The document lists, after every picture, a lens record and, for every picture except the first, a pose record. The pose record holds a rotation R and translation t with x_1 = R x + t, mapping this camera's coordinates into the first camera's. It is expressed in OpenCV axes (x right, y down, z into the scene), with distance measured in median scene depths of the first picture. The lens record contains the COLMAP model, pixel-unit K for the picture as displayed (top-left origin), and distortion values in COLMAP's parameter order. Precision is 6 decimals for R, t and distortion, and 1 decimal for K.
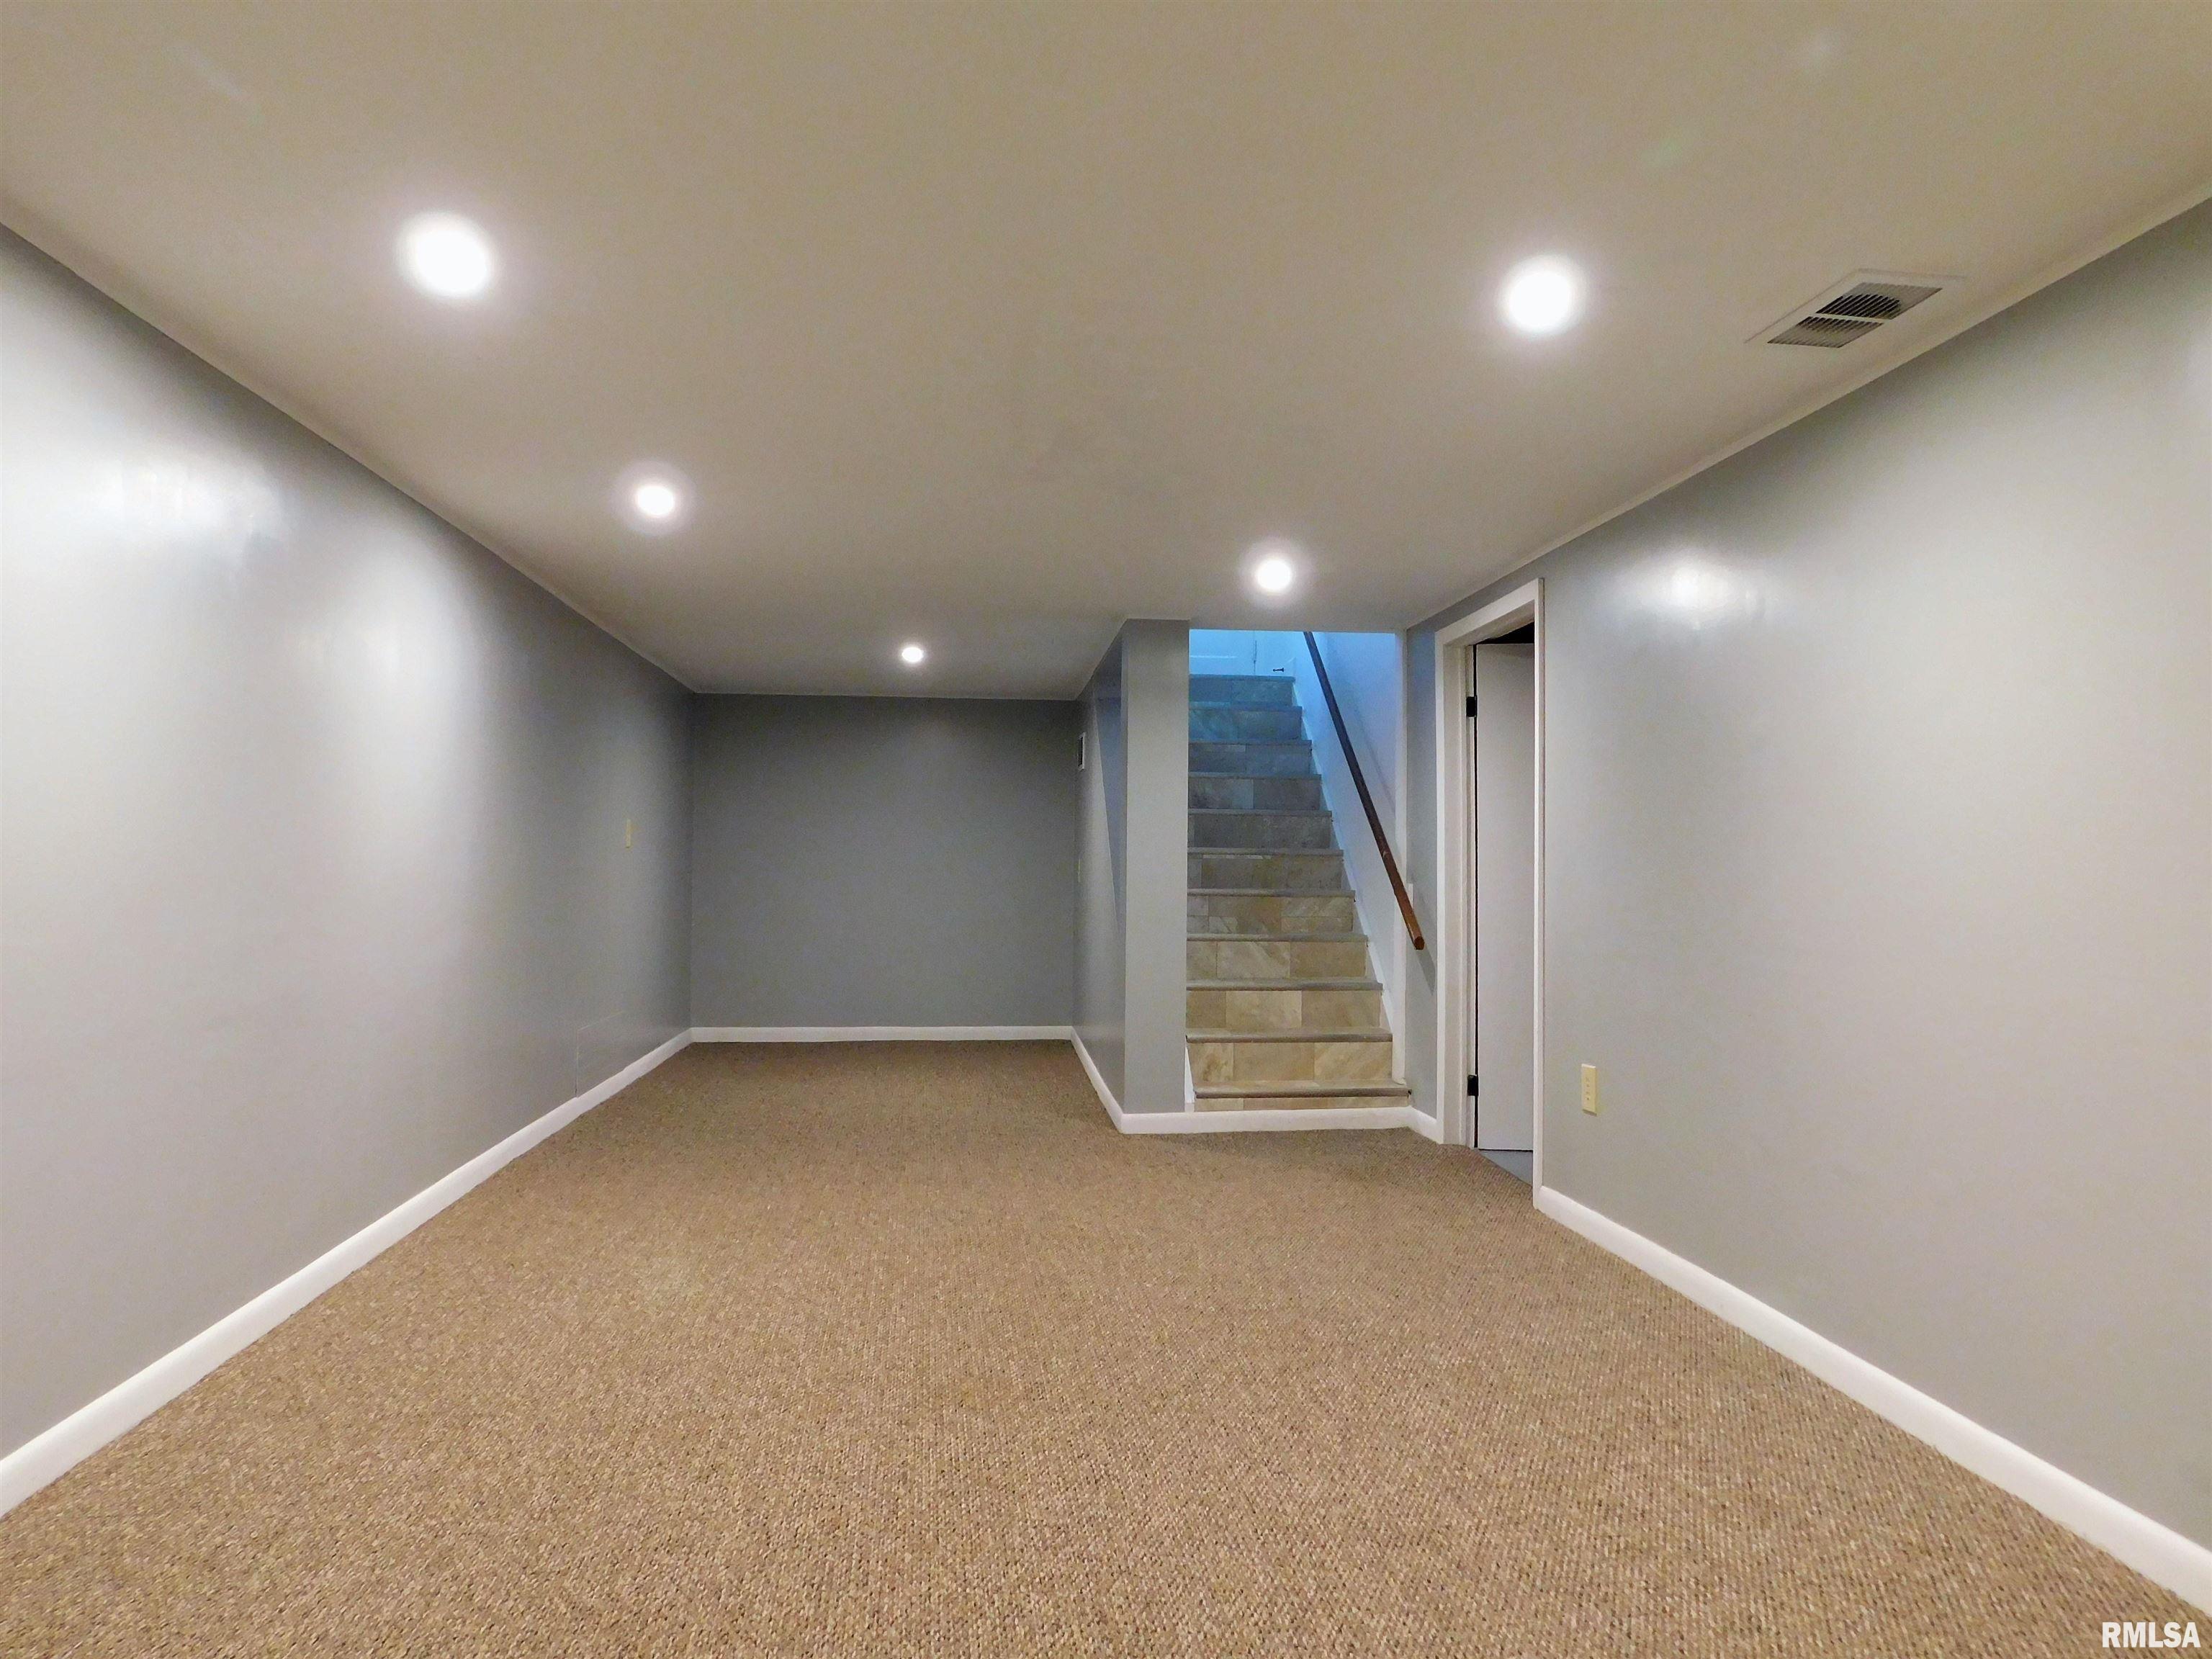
lens RADIAL K [[1478.3, 0, 1102.5], [0, 1478.3, 822.4], [0, 0, 1]] dist [-0.069268, 0.061903]
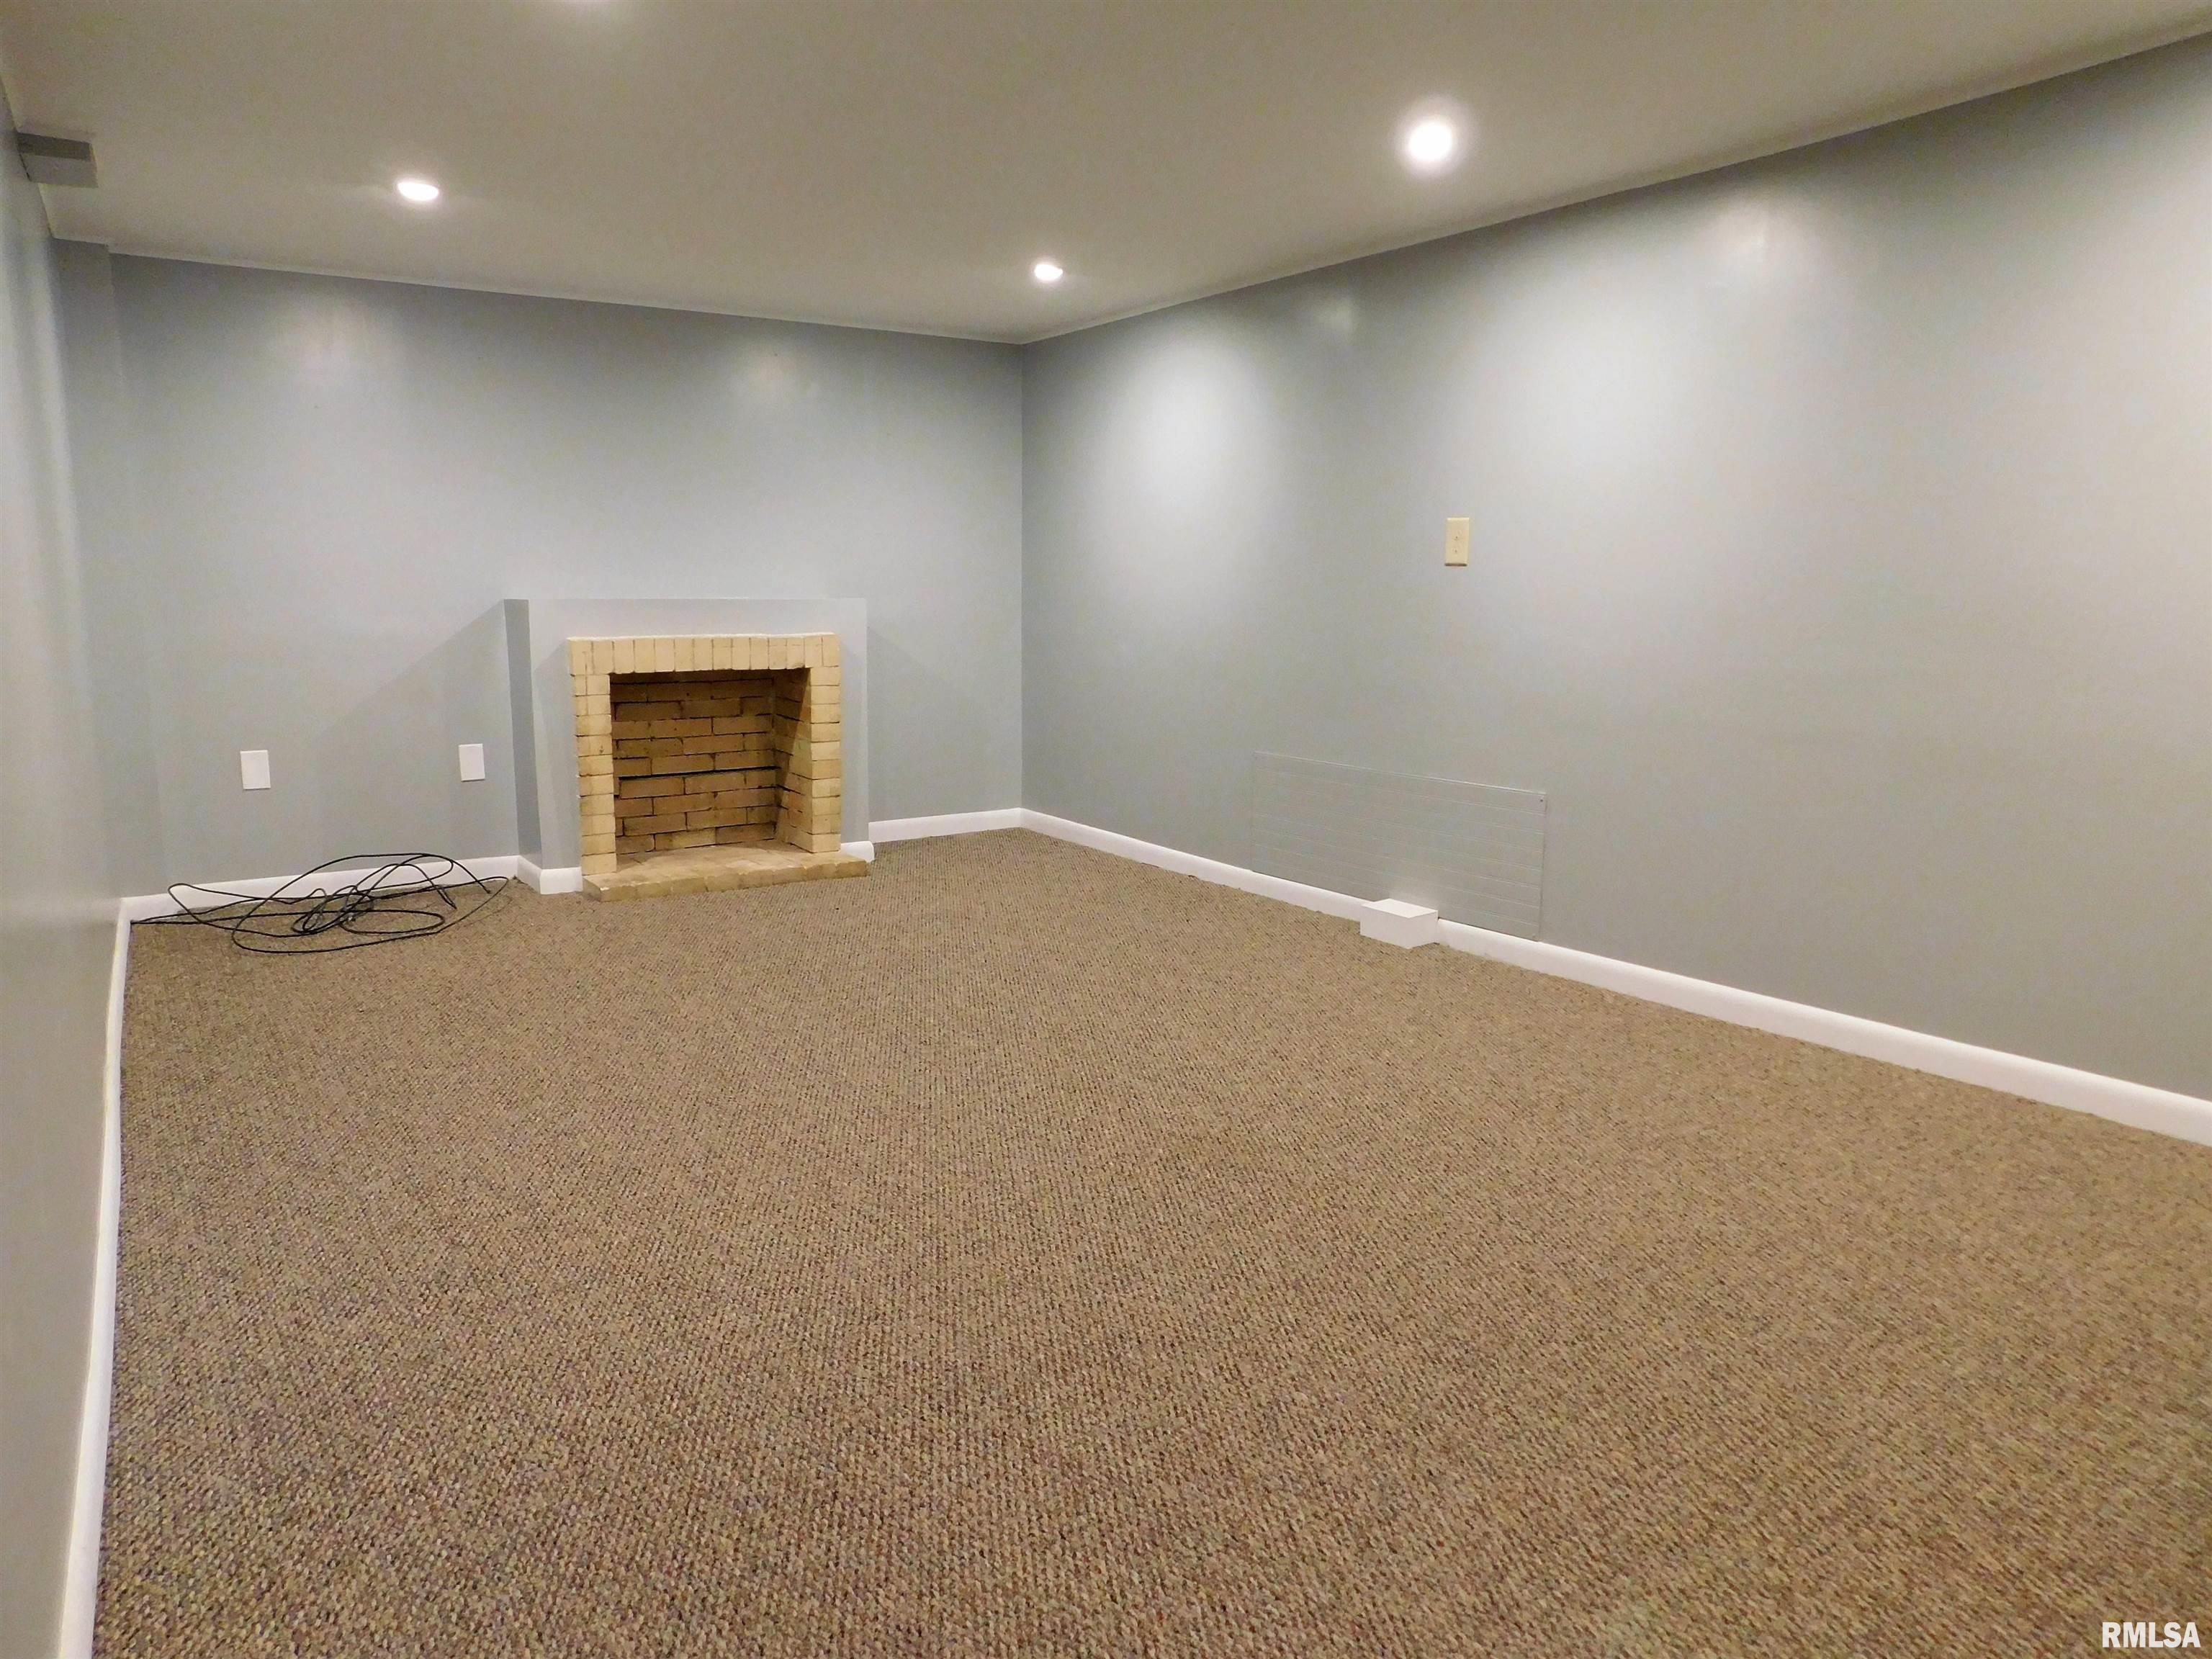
lens RADIAL K [[1478.3, 0, 1102.5], [0, 1478.3, 822.4], [0, 0, 1]] dist [-0.069268, 0.061903]
pose [[-0.883292, 0.060448, -0.464909, 0.446917], [0.001608, 0.992038, 0.125932, 0.063367], [0.468820, 0.110487, -0.876357, 1.929395]]
